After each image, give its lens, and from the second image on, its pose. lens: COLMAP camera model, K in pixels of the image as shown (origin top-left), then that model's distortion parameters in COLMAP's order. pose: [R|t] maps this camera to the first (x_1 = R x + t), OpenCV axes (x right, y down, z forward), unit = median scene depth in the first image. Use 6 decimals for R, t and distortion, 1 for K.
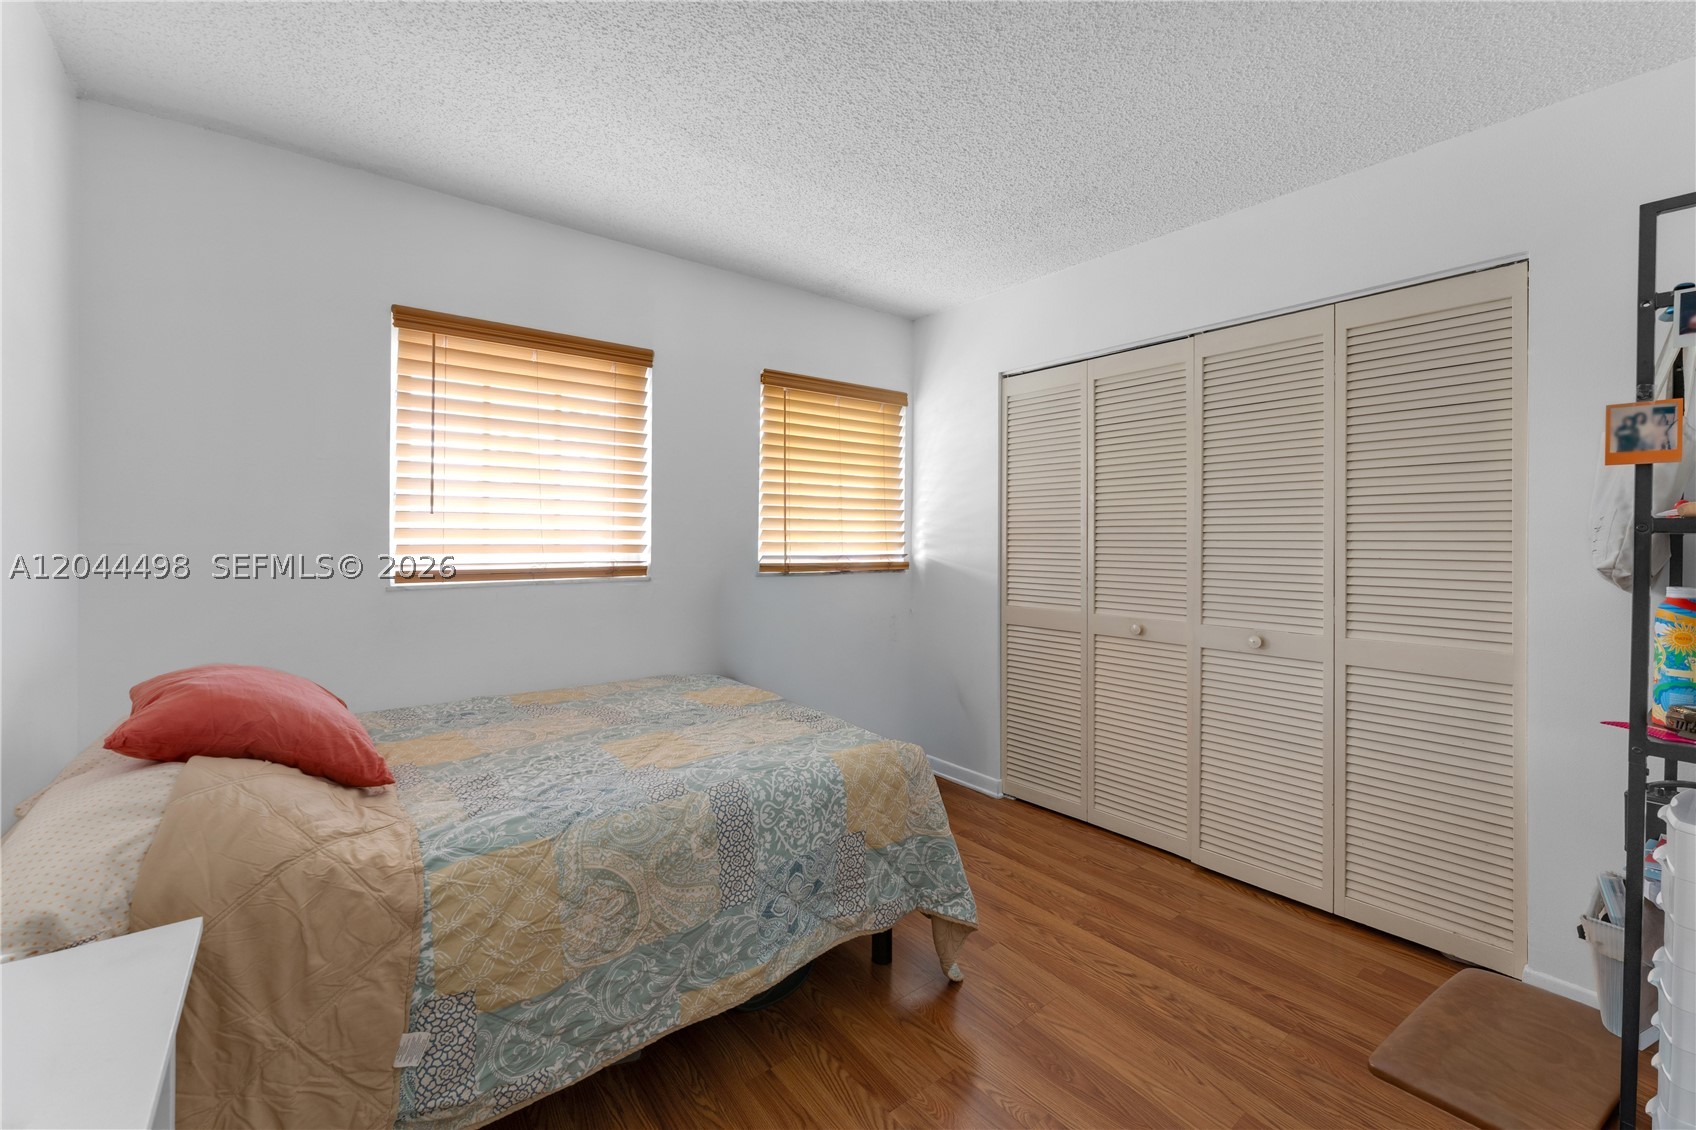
lens RADIAL K [[697.5, 0, 841.9], [0, 697.5, 526.0], [0, 0, 1]] dist [-0.000147, -0.000574]
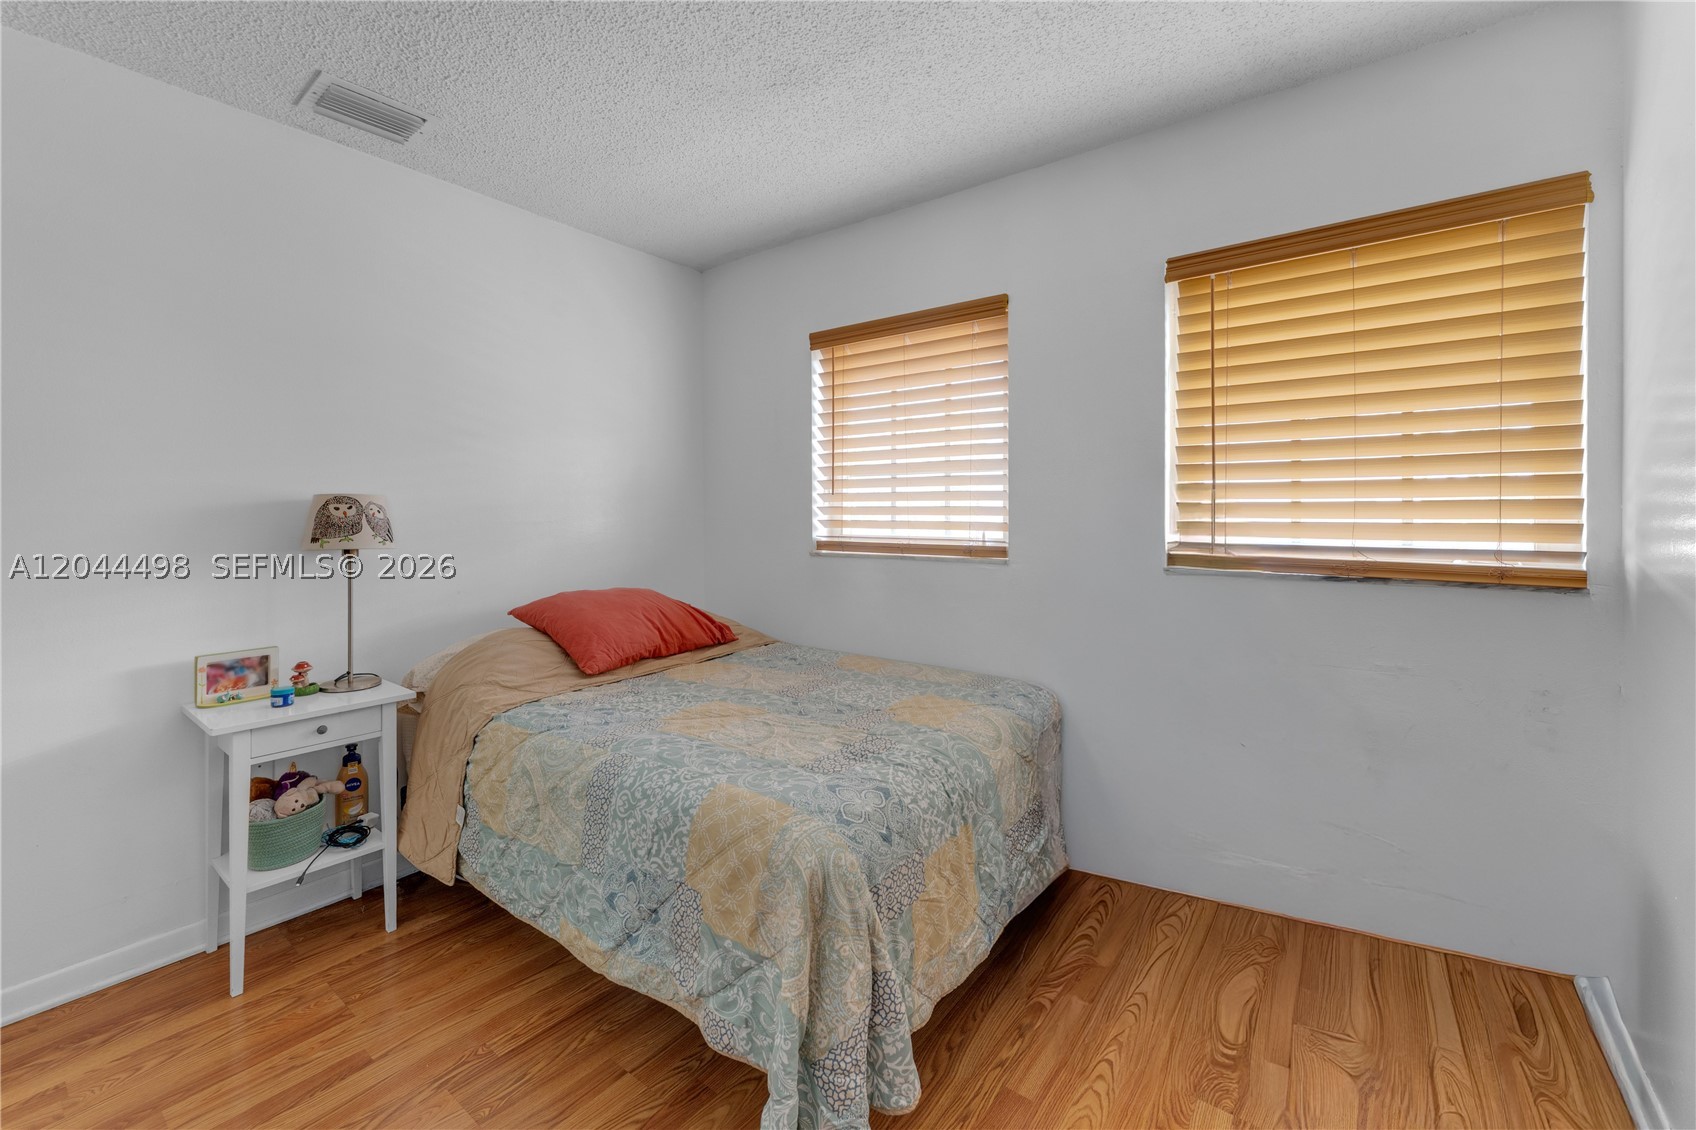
lens RADIAL K [[697.5, 0, 858.0], [0, 697.5, 519.8], [0, 0, 1]] dist [-0.000147, -0.000574]
pose [[0.258625, 0.003712, -0.965971, 0.866655], [0.012221, 0.999900, 0.007114, 0.025851], [0.965901, -0.013645, 0.258553, 1.041028]]
